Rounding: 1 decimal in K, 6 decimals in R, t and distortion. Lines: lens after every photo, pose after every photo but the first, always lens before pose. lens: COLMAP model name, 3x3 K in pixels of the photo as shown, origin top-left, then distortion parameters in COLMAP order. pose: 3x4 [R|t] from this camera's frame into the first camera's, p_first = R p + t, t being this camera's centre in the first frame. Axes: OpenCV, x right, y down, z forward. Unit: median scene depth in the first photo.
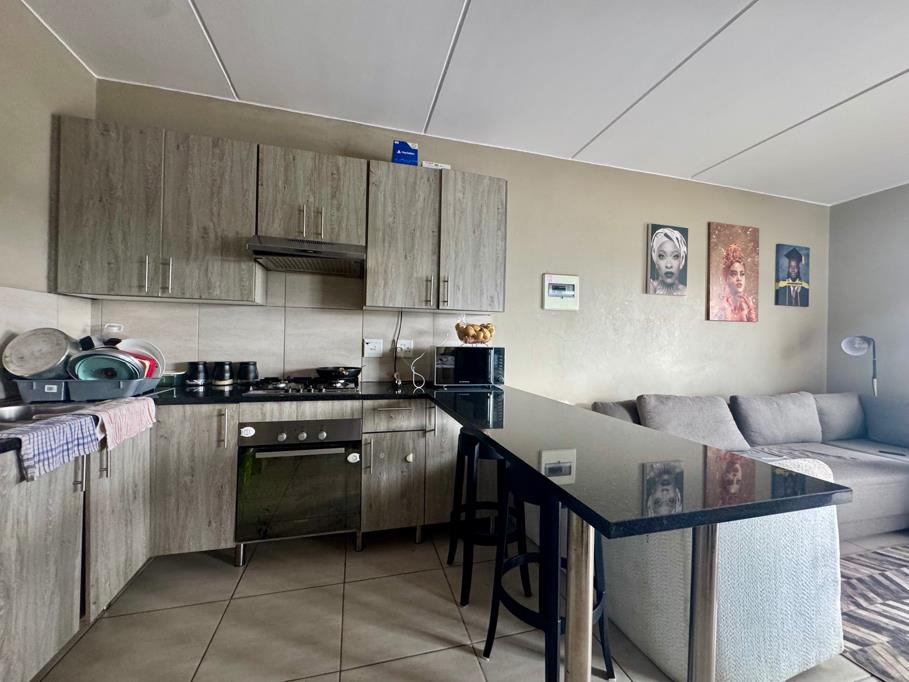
lens RADIAL K [[362.0, 0, 457.9], [0, 362.0, 340.2], [0, 0, 1]] dist [-0.006410, 0.000698]
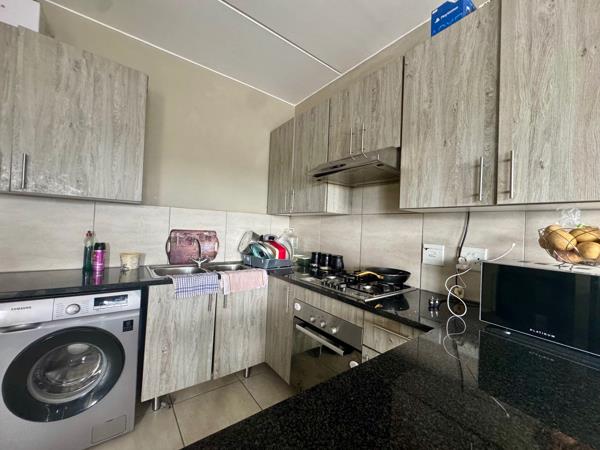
lens RADIAL K [[238.9, 0, 299.8], [0, 238.9, 226.3], [0, 0, 1]] dist [-0.006410, 0.000698]
pose [[0.369468, -0.009837, -0.929191, 0.222574], [-0.036605, 0.999014, -0.025131, -0.024509], [0.928522, 0.043298, 0.368744, 0.531382]]
